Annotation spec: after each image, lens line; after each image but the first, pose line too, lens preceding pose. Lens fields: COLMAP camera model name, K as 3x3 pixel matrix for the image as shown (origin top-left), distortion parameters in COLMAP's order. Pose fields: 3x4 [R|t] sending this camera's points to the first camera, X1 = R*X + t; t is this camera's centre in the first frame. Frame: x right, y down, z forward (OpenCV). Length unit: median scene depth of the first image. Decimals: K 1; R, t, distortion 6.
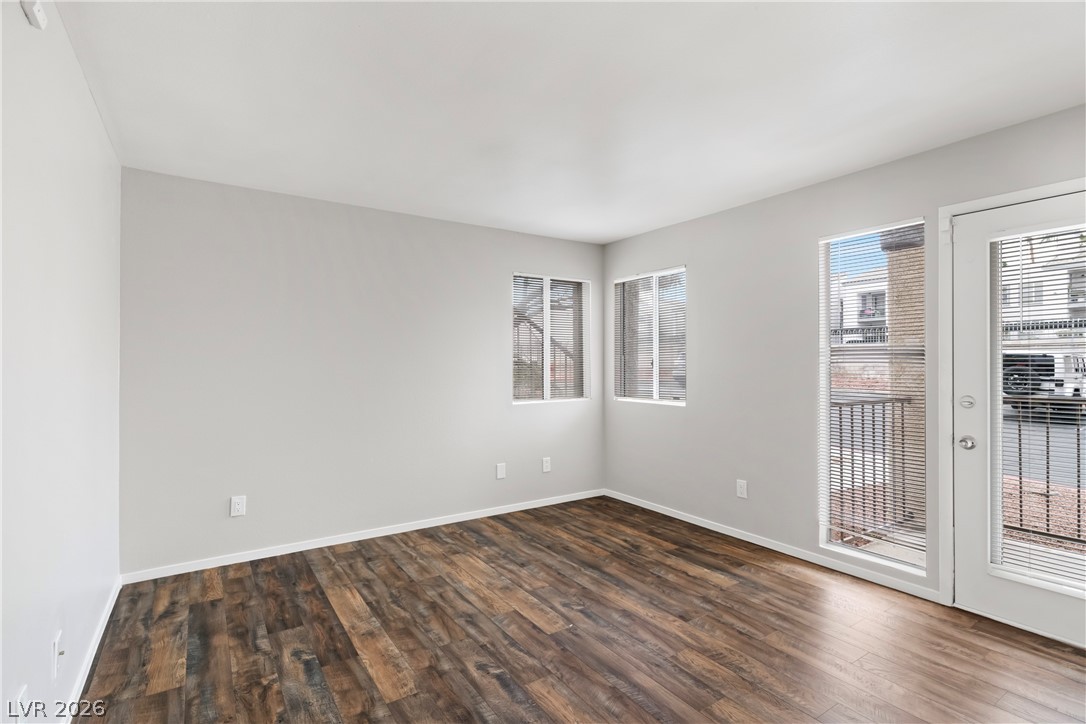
lens RADIAL K [[516.7, 0, 543.9], [0, 516.7, 359.7], [0, 0, 1]] dist [0.003718, -0.000831]
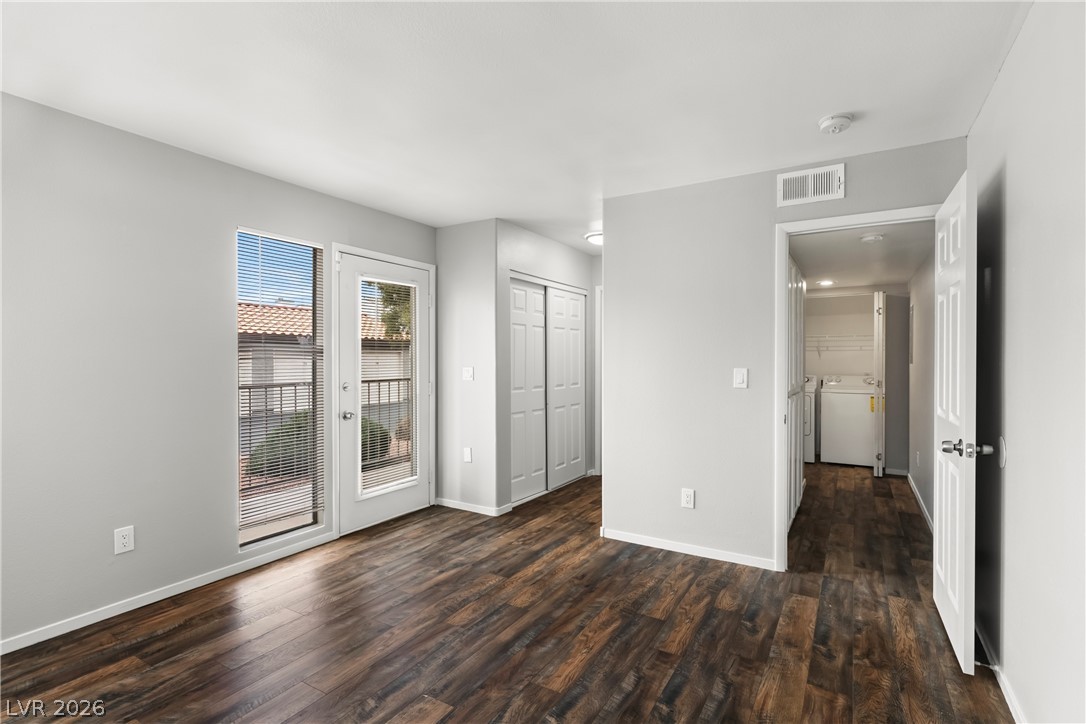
lens RADIAL K [[516.7, 0, 545.9], [0, 516.7, 366.9], [0, 0, 1]] dist [0.003718, -0.000831]
pose [[-0.429646, -0.012432, 0.902912, -0.806811], [-0.006963, 0.999921, 0.010455, 0.008937], [-0.902971, -0.001795, -0.429699, 1.303674]]
